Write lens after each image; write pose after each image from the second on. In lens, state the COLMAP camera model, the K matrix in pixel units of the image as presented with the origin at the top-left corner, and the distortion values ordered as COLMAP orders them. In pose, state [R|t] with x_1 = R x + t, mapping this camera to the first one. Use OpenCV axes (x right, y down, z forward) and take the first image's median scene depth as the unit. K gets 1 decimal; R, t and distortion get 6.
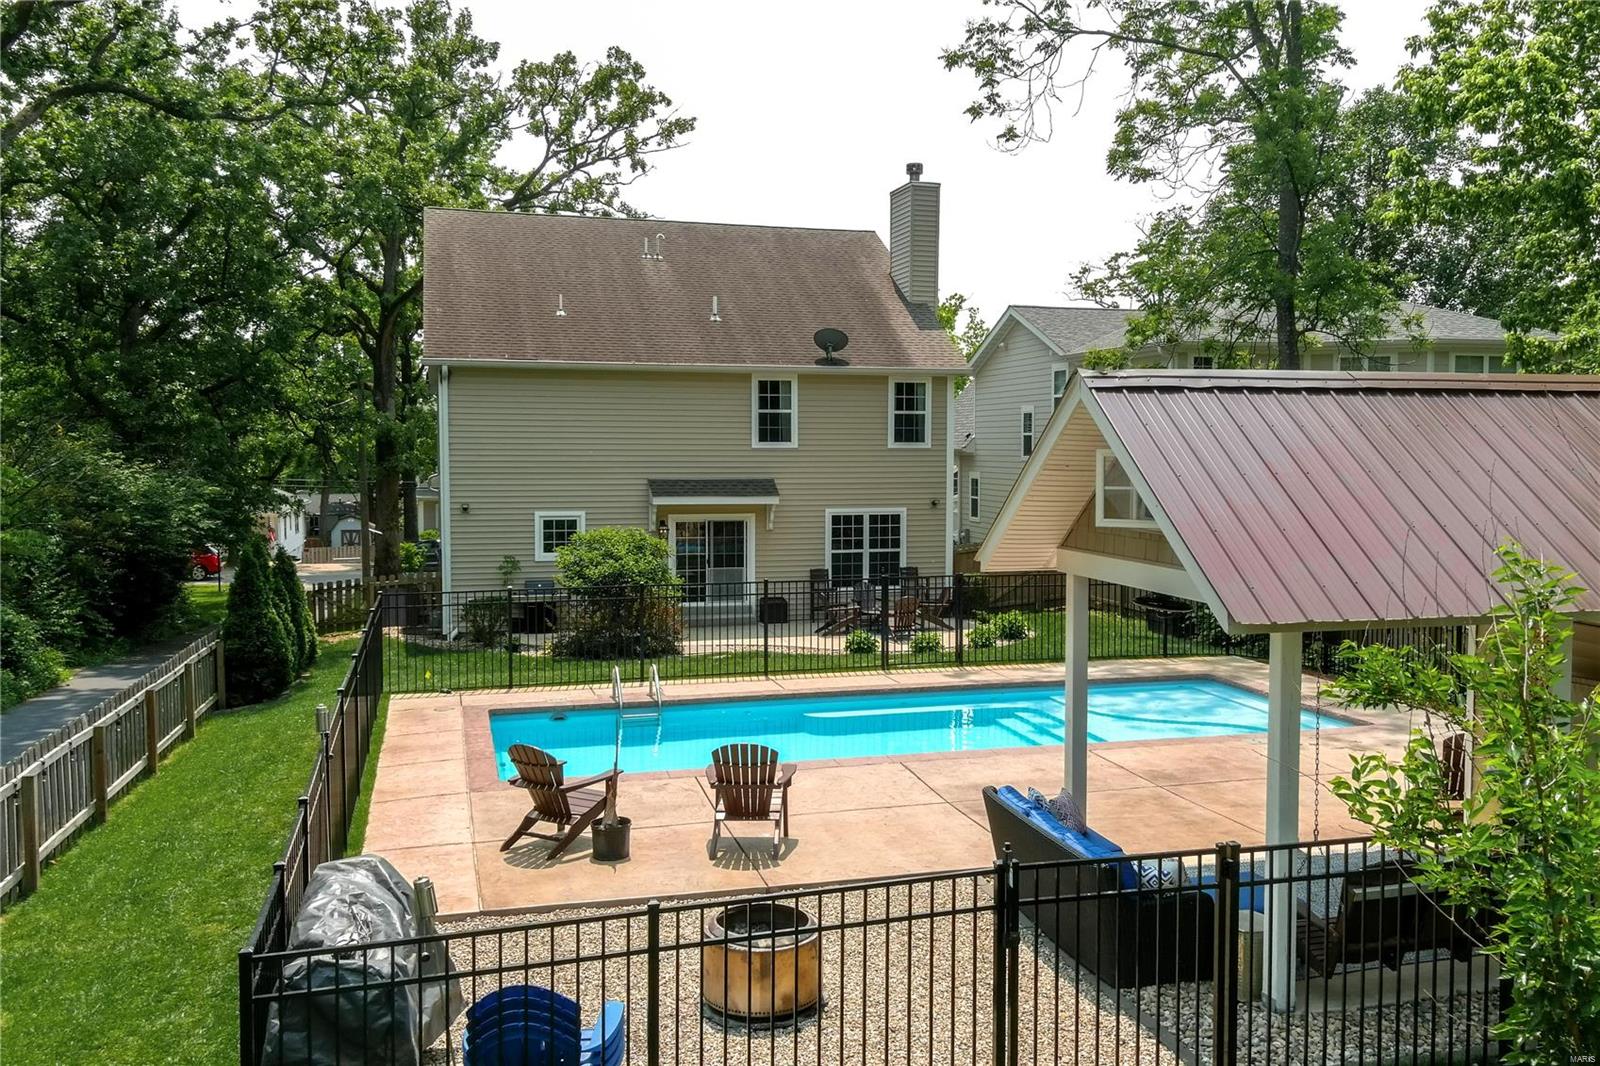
lens RADIAL K [[1330.9, 0, 801.9], [0, 1330.9, 507.2], [0, 0, 1]] dist [0.032953, -0.011571]
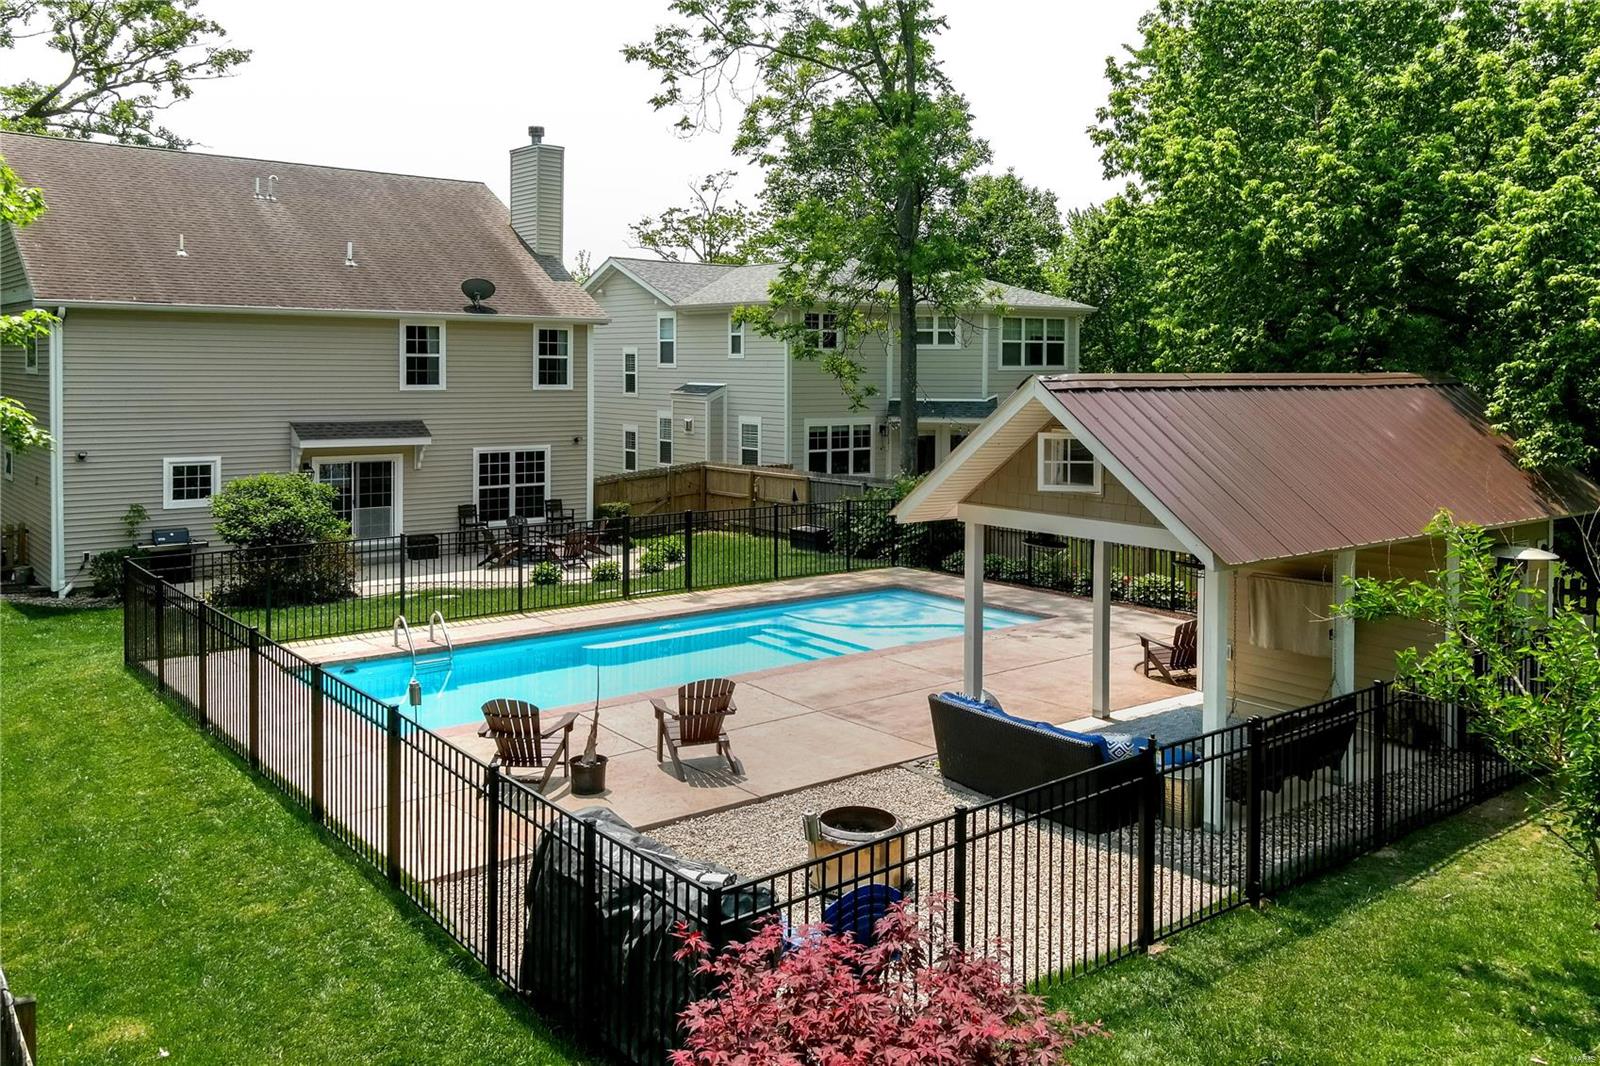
lens RADIAL K [[1243.6, 0, 796.8], [0, 1243.6, 383.6], [0, 0, 1]] dist [0.014884, -0.005761]
pose [[0.925927, -0.005541, 0.377661, -0.117938], [0.018405, 0.999366, -0.030462, -0.014754], [-0.377253, 0.035156, 0.925443, -0.015876]]
